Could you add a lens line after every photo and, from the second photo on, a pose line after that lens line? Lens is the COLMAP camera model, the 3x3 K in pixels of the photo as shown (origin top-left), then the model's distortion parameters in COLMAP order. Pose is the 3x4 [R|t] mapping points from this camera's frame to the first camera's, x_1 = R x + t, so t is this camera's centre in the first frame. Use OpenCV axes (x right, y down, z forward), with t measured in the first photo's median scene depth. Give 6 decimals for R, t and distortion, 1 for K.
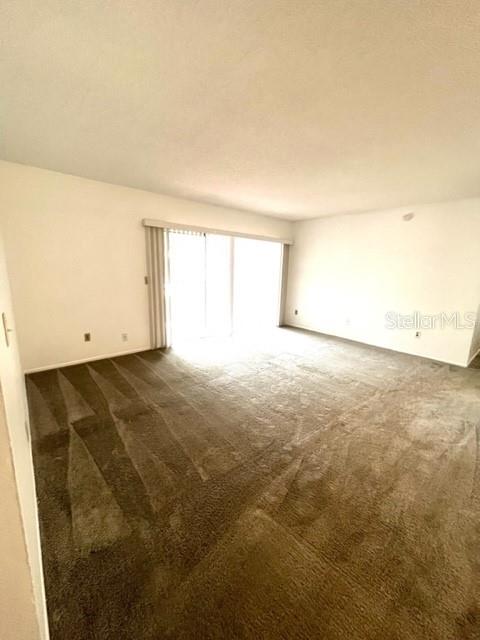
lens RADIAL K [[256.9, 0, 242.6], [0, 256.9, 321.0], [0, 0, 1]] dist [-0.000072, 0.000647]
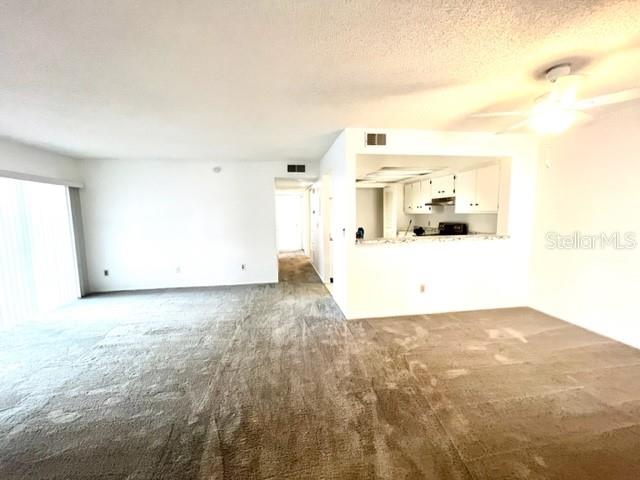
lens RADIAL K [[256.9, 0, 319.4], [0, 256.9, 237.7], [0, 0, 1]] dist [-0.000072, 0.000647]
pose [[0.544462, -0.120932, 0.830022, -0.167585], [0.205971, 0.978530, 0.007459, -0.024546], [-0.813103, 0.166899, 0.557681, 0.037112]]
